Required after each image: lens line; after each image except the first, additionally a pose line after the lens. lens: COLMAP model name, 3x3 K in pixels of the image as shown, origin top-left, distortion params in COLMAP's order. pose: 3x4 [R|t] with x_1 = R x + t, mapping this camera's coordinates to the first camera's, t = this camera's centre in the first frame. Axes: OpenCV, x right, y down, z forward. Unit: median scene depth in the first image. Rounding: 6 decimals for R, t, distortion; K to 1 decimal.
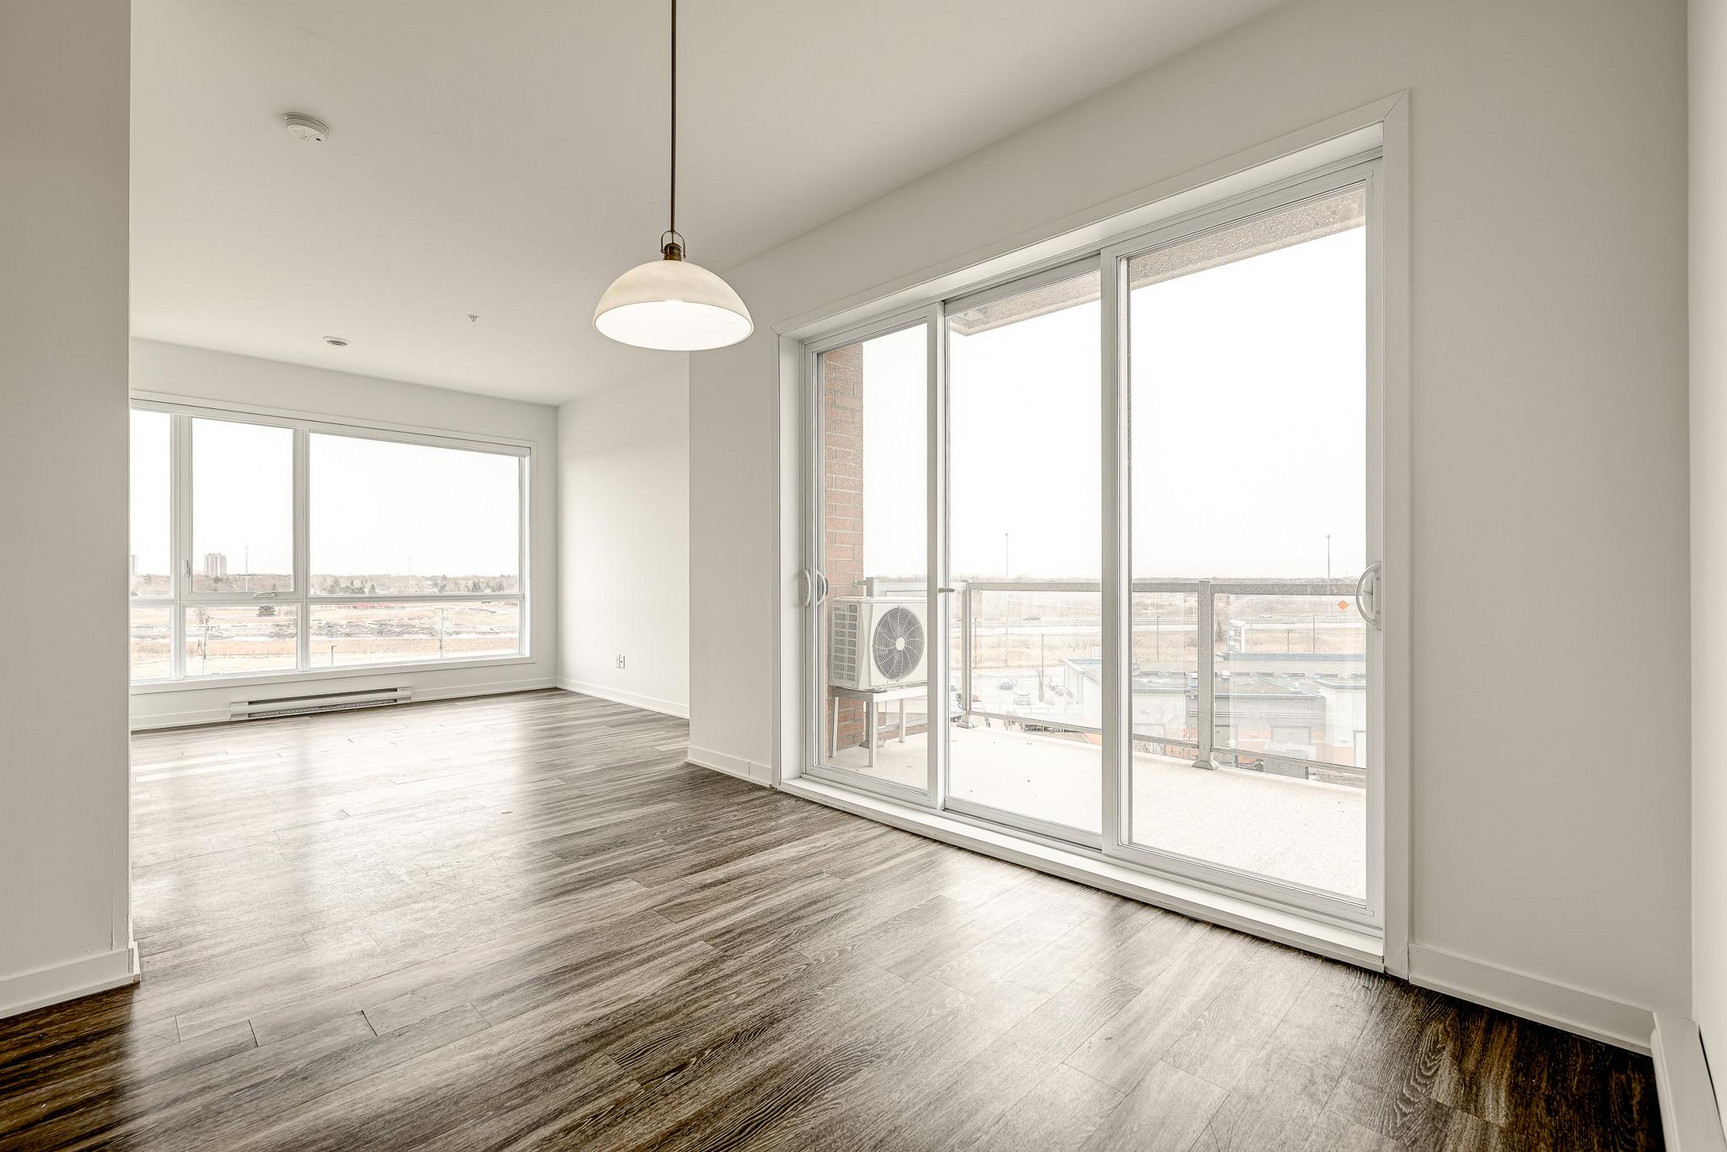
lens RADIAL K [[727.3, 0, 861.9], [0, 727.3, 578.9], [0, 0, 1]] dist [-0.001275, -0.000096]
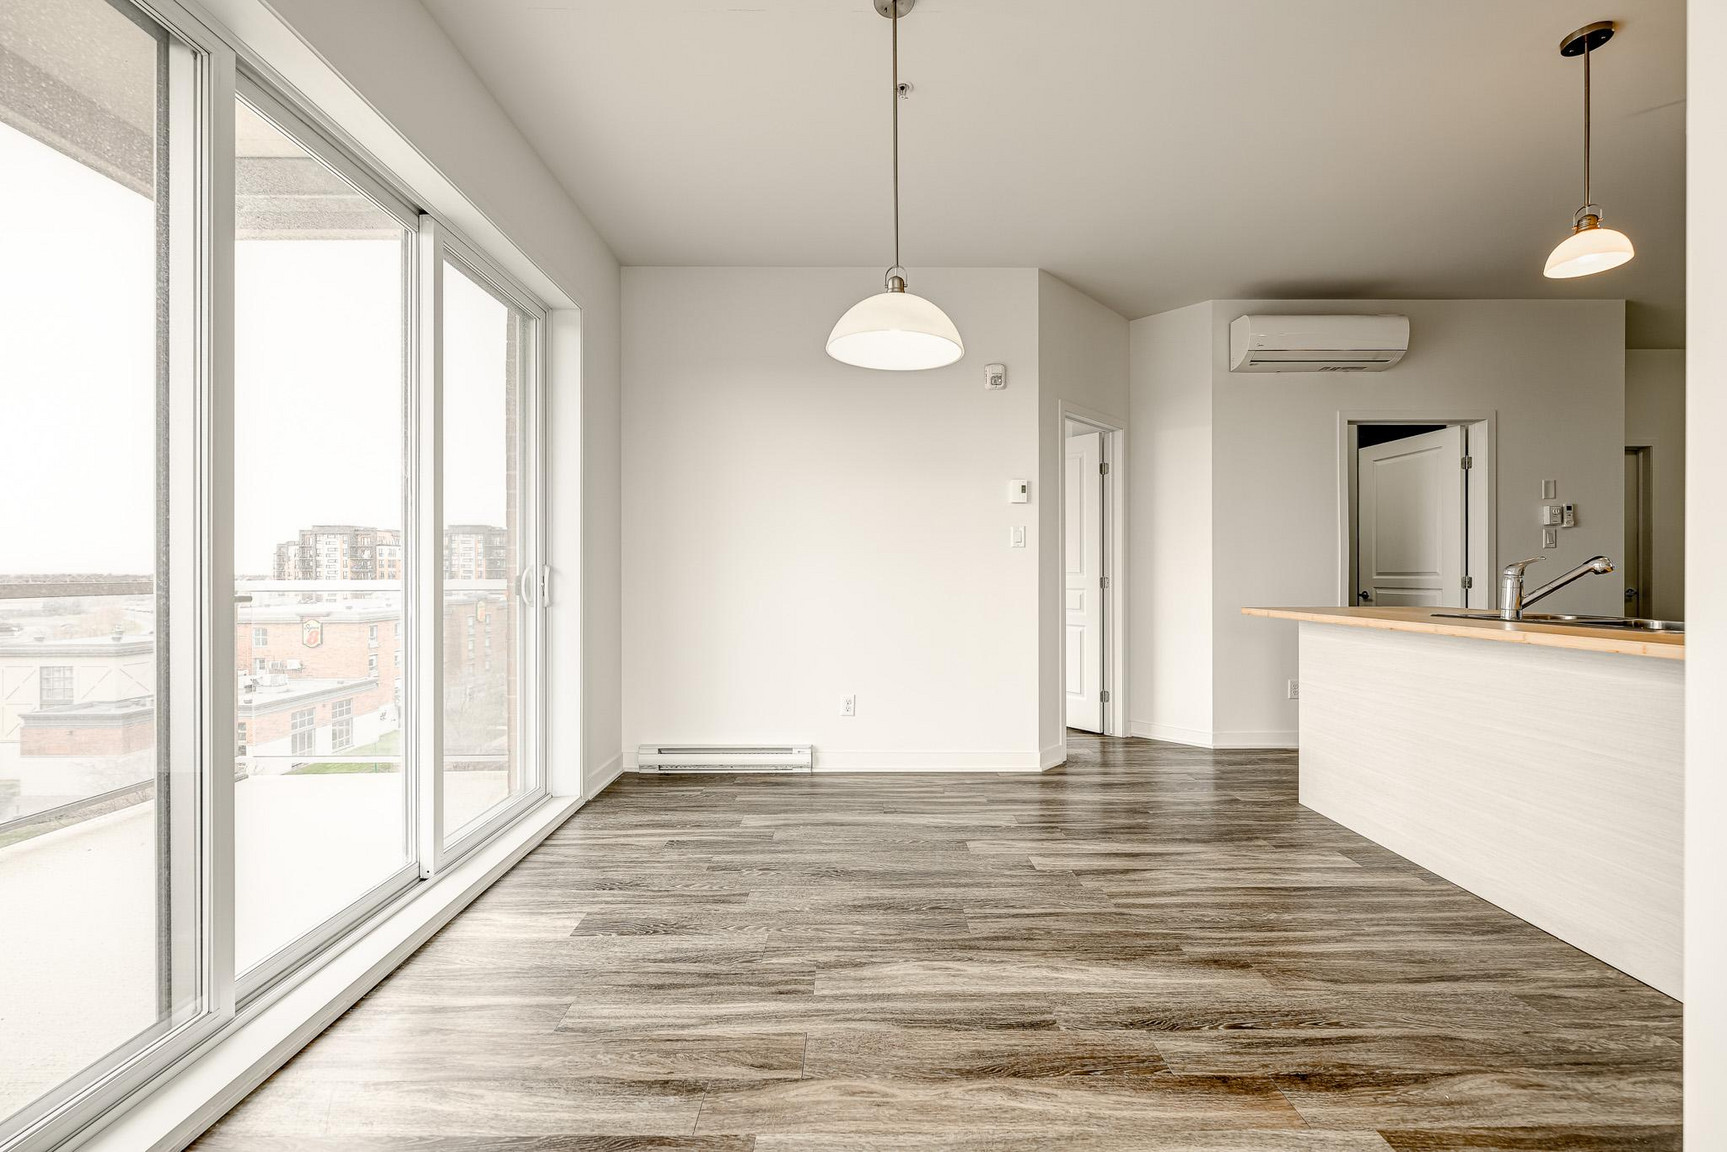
lens RADIAL K [[727.3, 0, 869.8], [0, 727.3, 573.1], [0, 0, 1]] dist [-0.001275, -0.000096]
pose [[-0.706682, -0.000027, 0.707532, -0.939133], [-0.001151, 0.999999, -0.001111, 0.000767], [-0.707531, -0.001600, -0.706681, 1.677021]]
